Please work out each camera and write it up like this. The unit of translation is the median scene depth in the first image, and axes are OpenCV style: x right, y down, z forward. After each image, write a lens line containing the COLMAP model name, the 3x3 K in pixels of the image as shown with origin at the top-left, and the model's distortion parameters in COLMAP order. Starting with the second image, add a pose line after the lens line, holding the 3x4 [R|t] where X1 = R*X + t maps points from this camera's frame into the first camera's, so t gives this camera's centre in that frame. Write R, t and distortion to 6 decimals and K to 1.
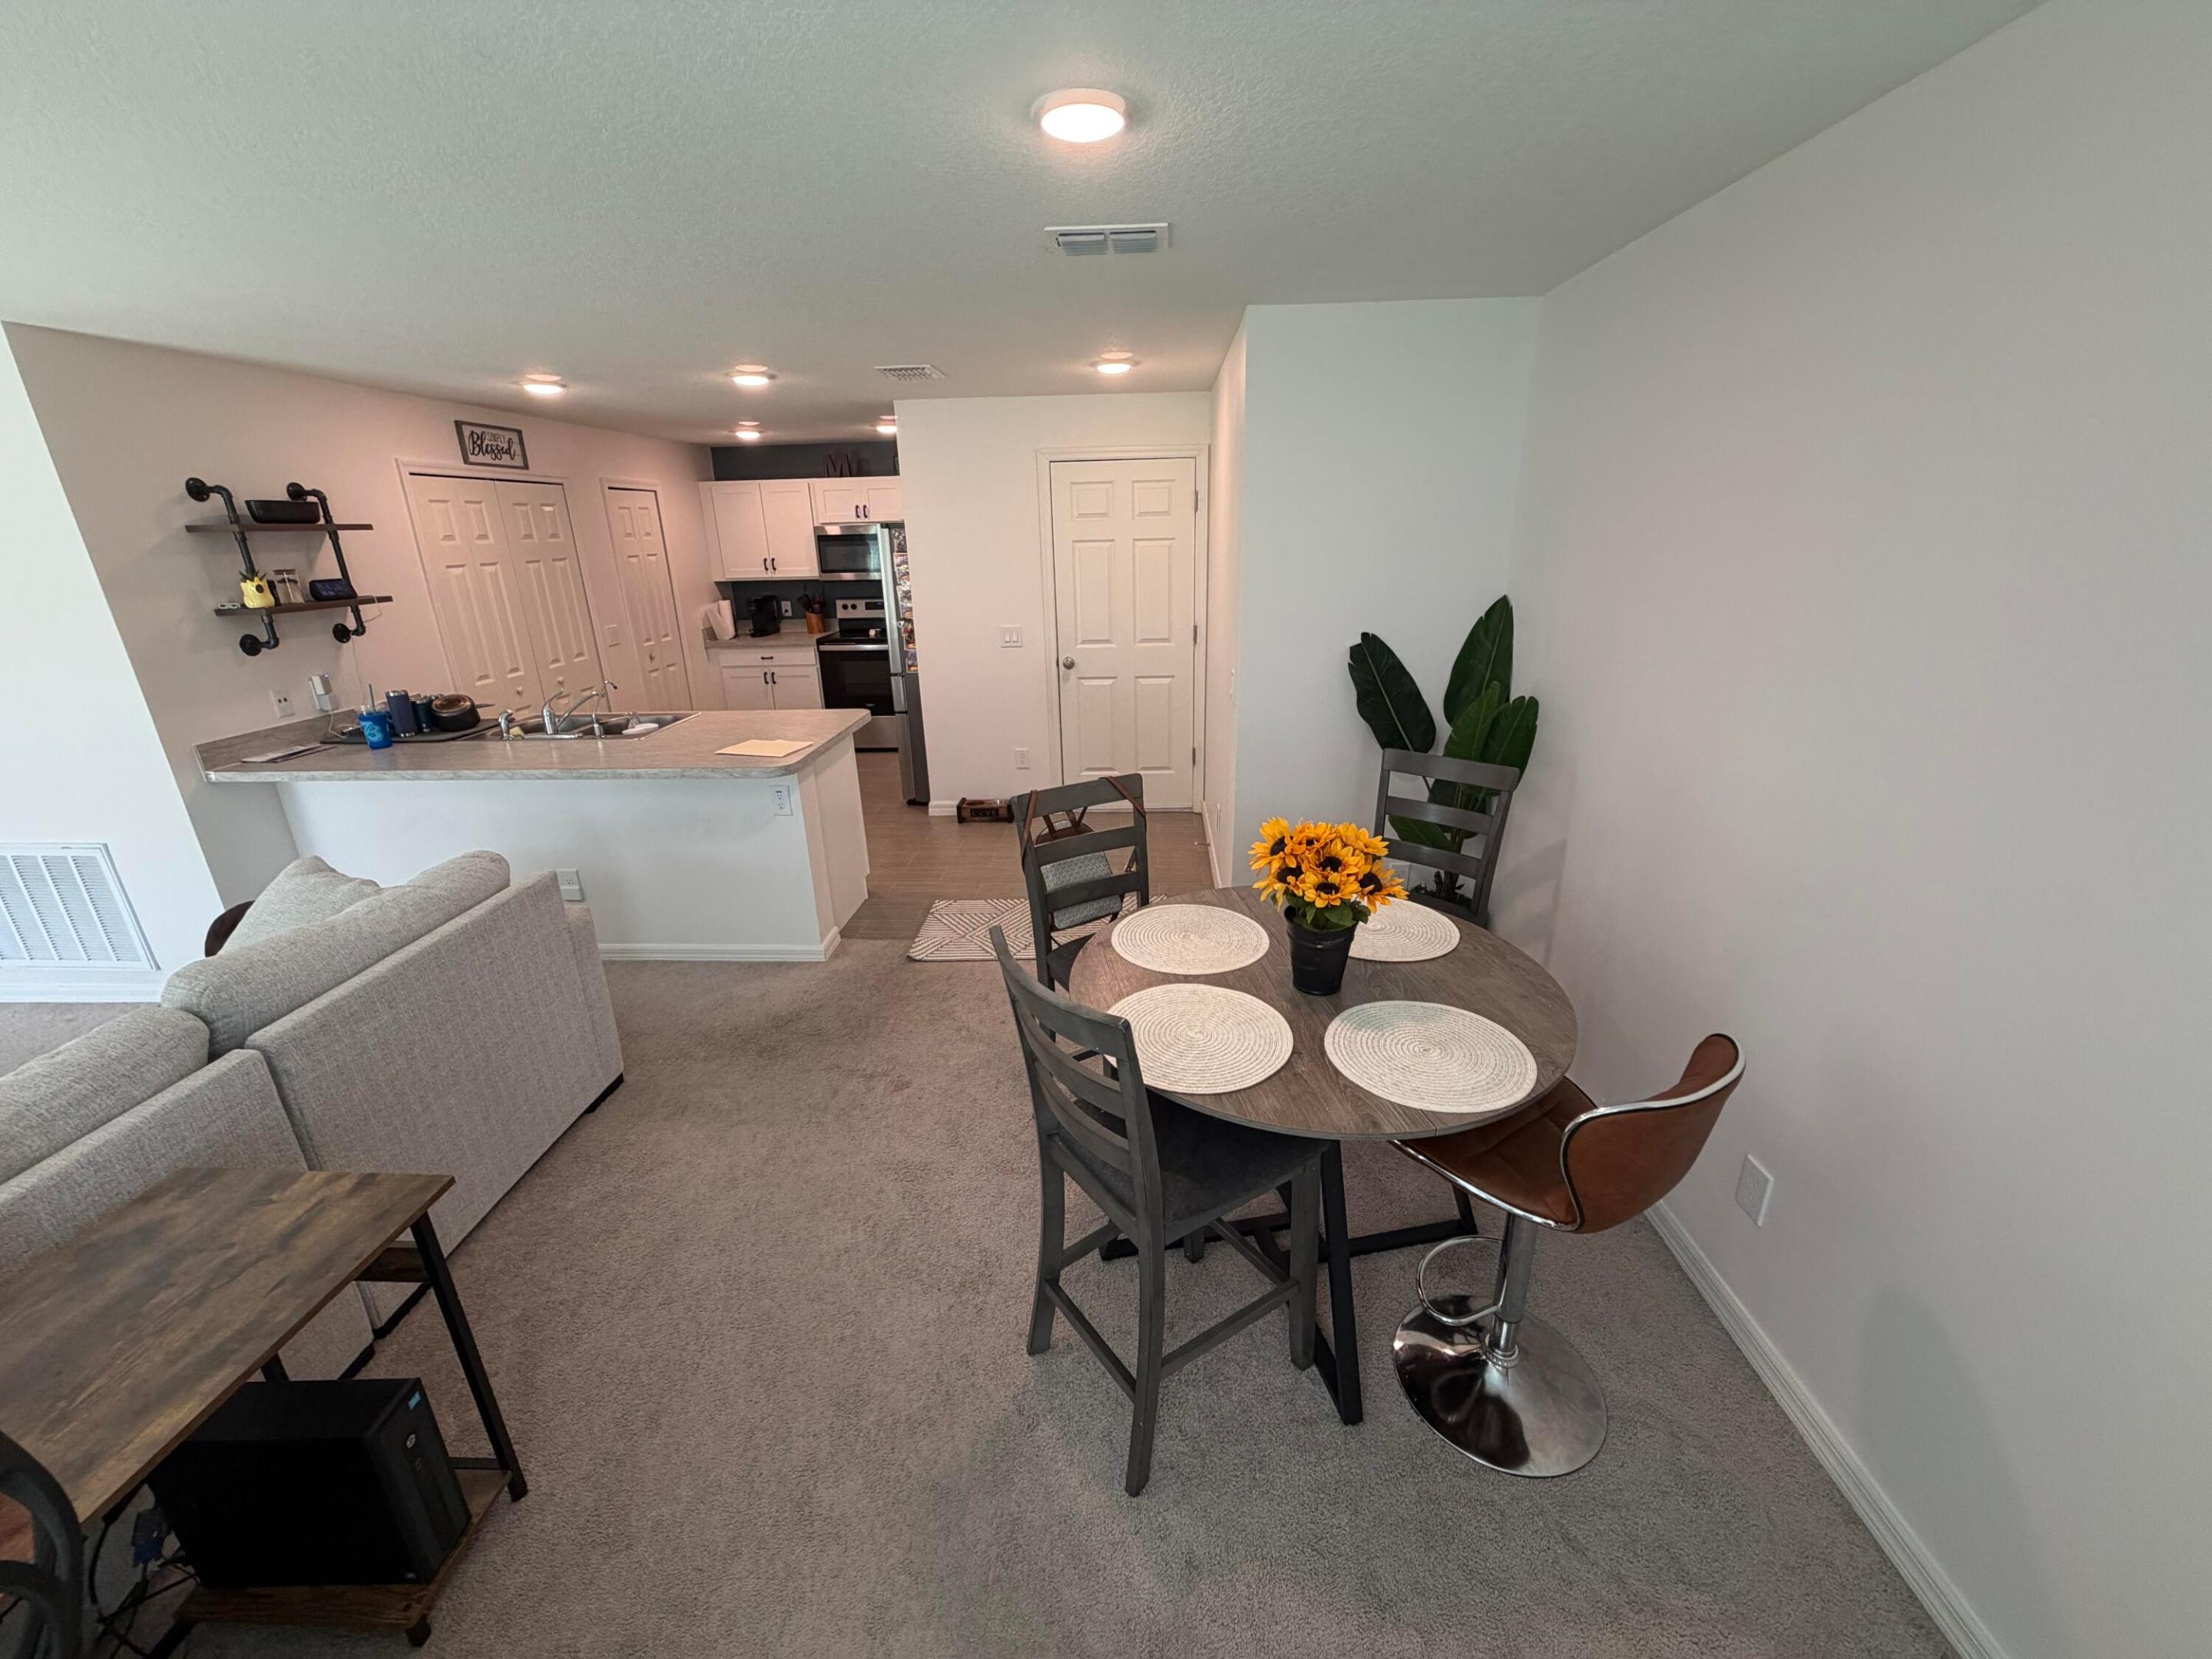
lens RADIAL K [[876.0, 0, 1100.1], [0, 876.0, 829.8], [0, 0, 1]] dist [-0.000441, -0.000086]
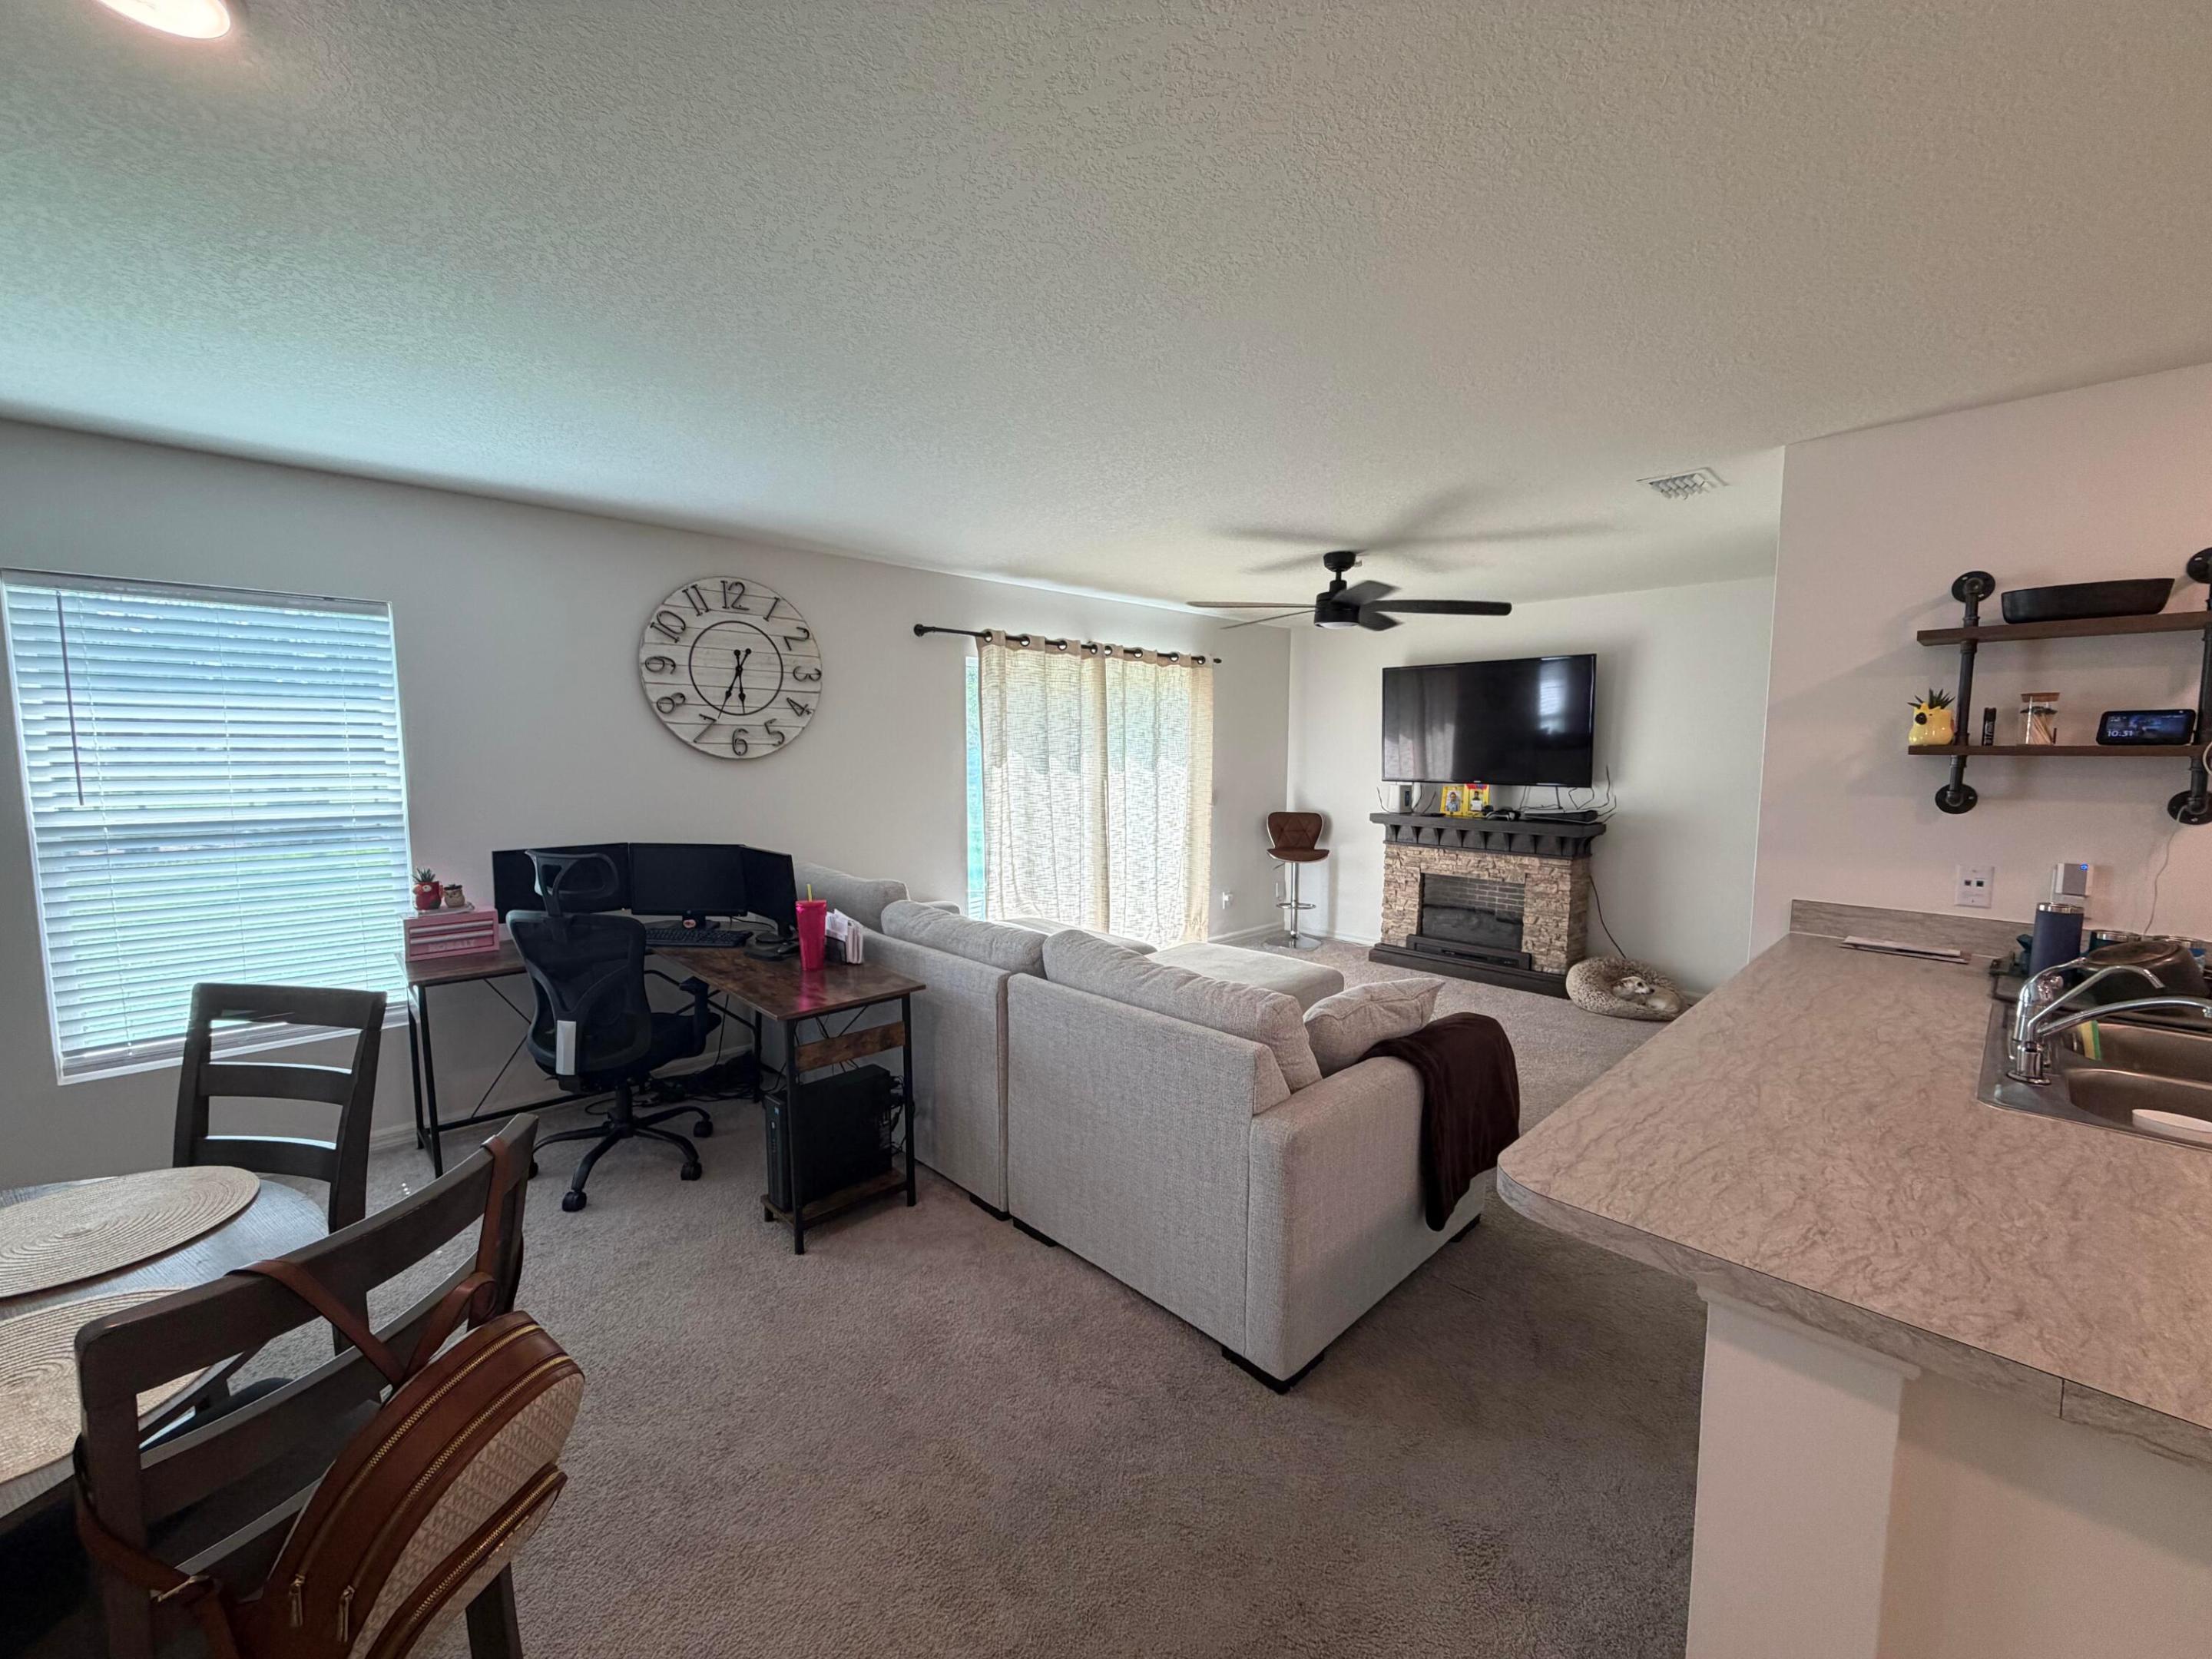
lens RADIAL K [[876.0, 0, 1098.2], [0, 876.0, 830.6], [0, 0, 1]] dist [-0.000441, -0.000086]
pose [[-0.691479, 0.089159, -0.716873, 0.005177], [-0.223655, 0.917174, 0.329803, -0.173292], [0.686902, 0.388384, -0.614266, 0.633564]]
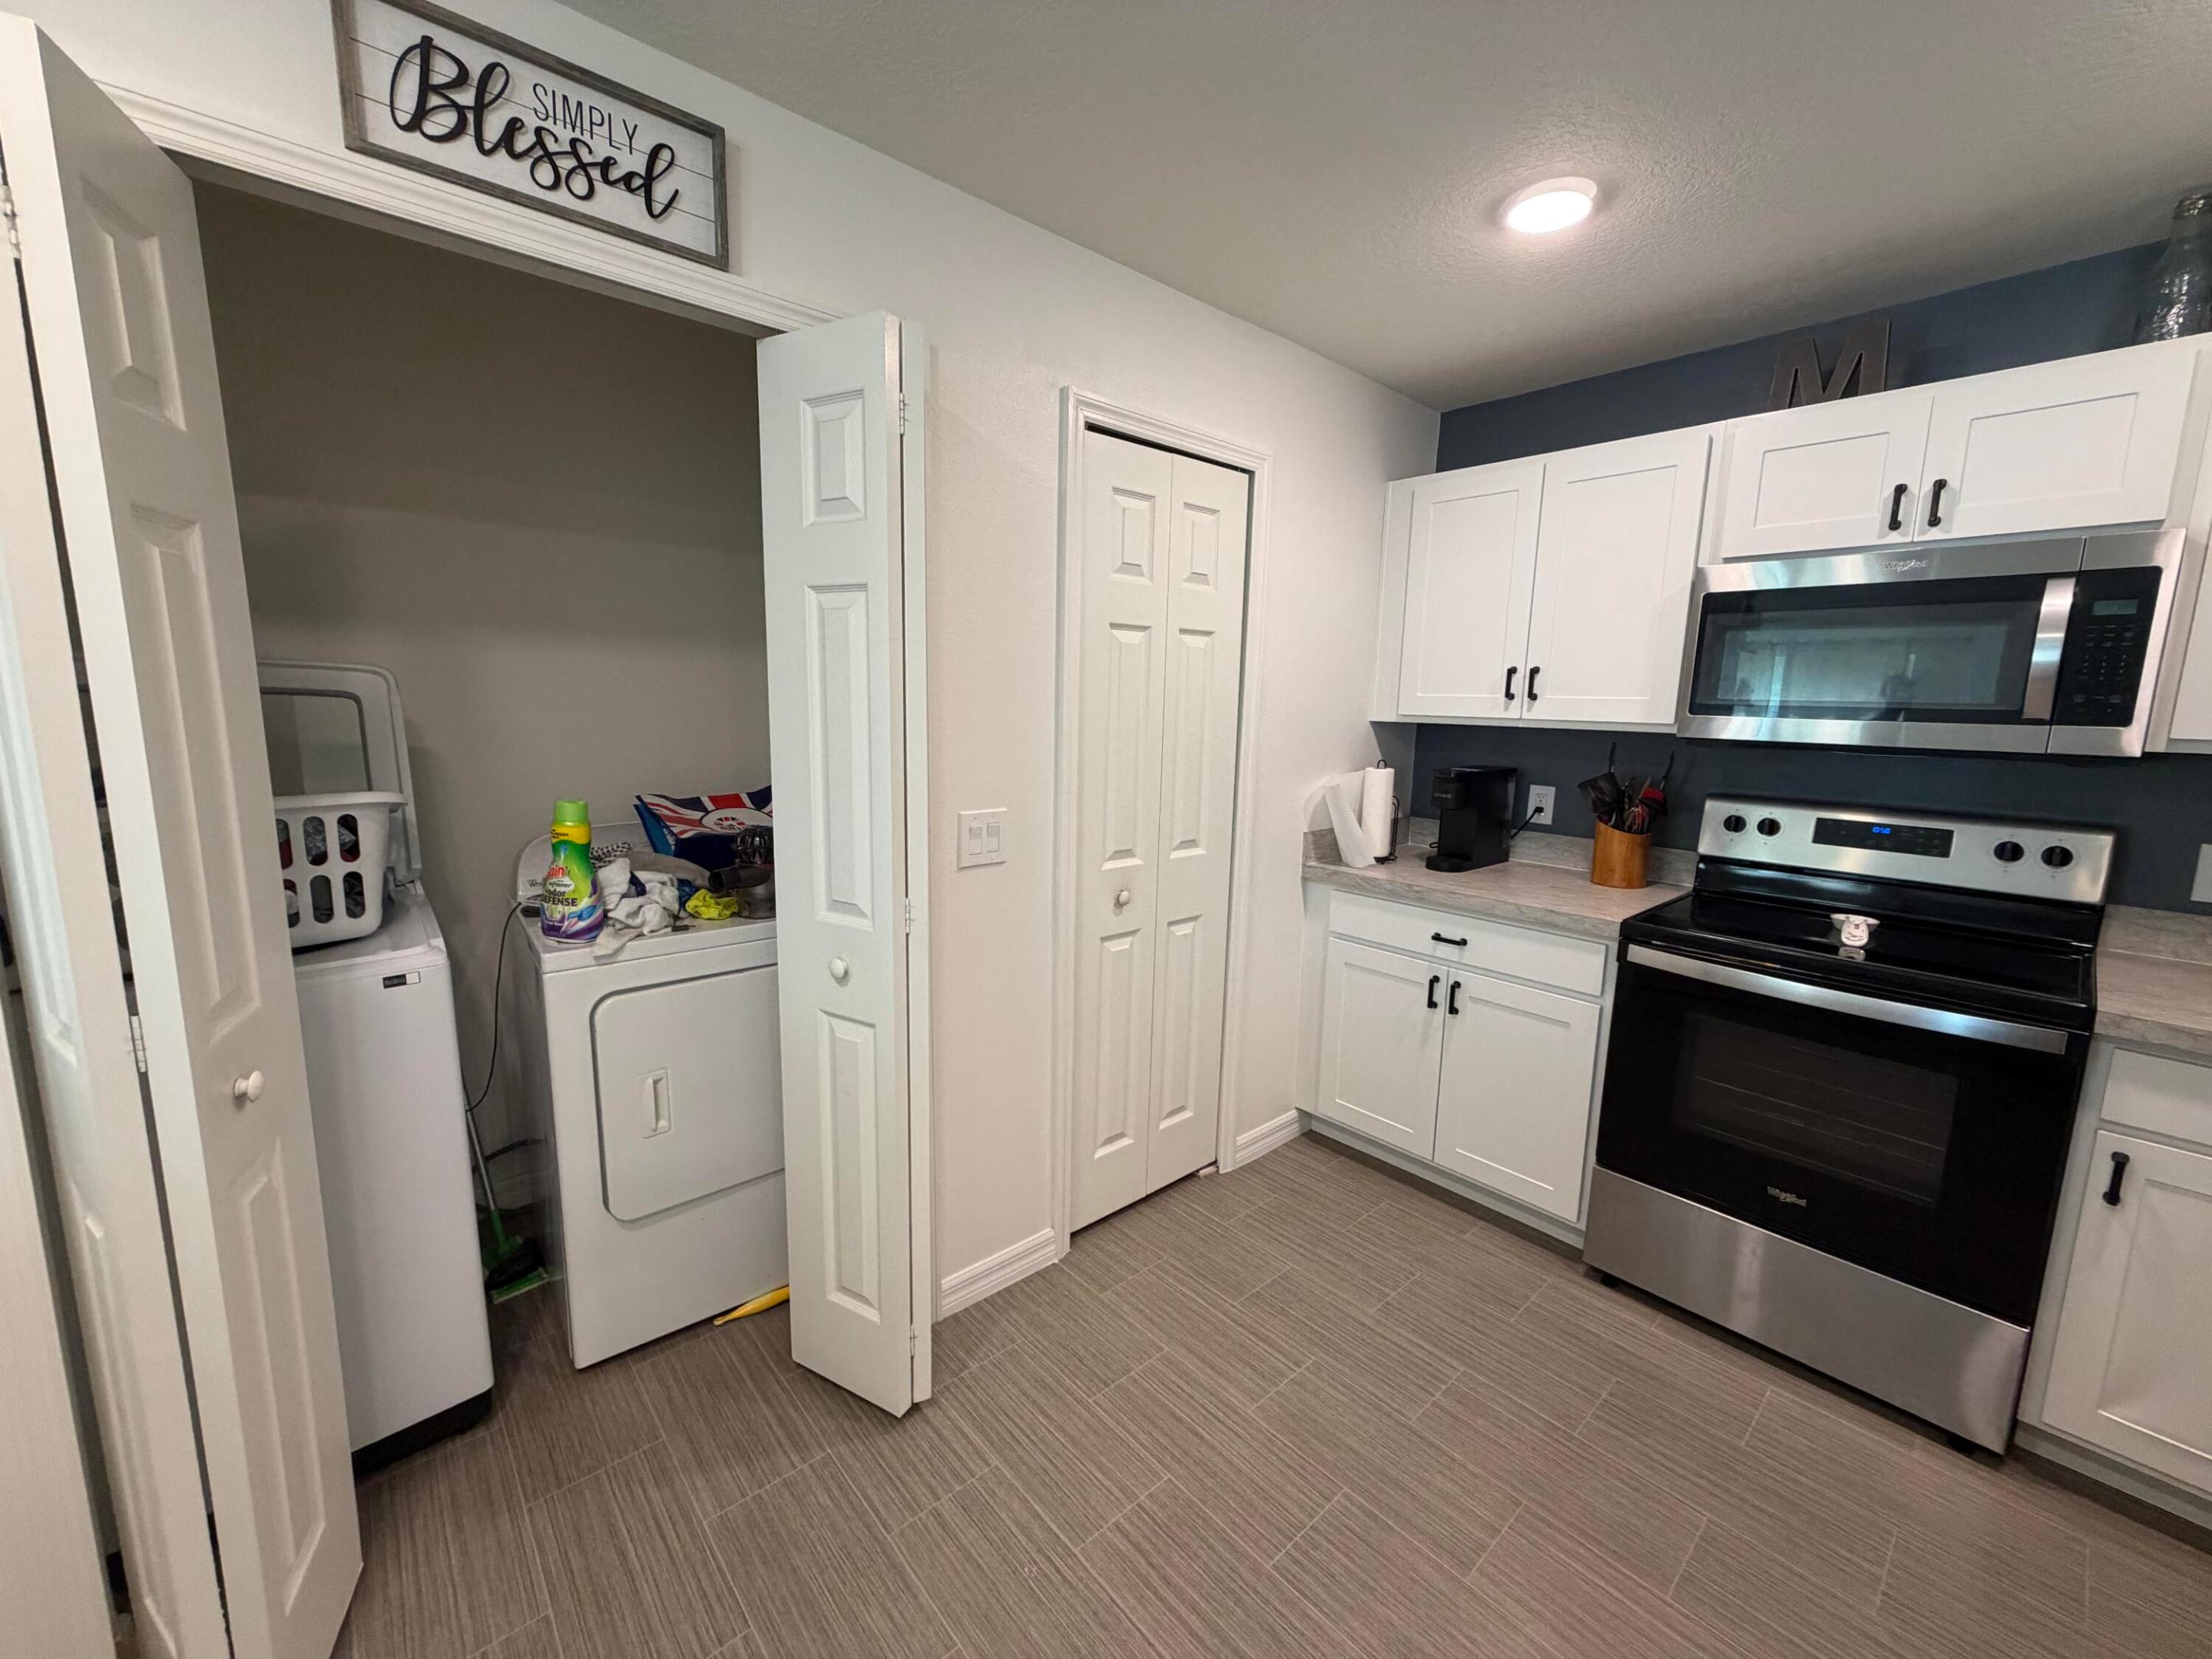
lens RADIAL K [[876.0, 0, 1108.4], [0, 876.0, 831.9], [0, 0, 1]] dist [-0.000441, -0.000086]
pose [[0.703226, 0.147873, -0.695419, -0.319456], [-0.269540, 0.960563, -0.068313, -0.234697], [0.657892, 0.235482, 0.715350, 0.867555]]
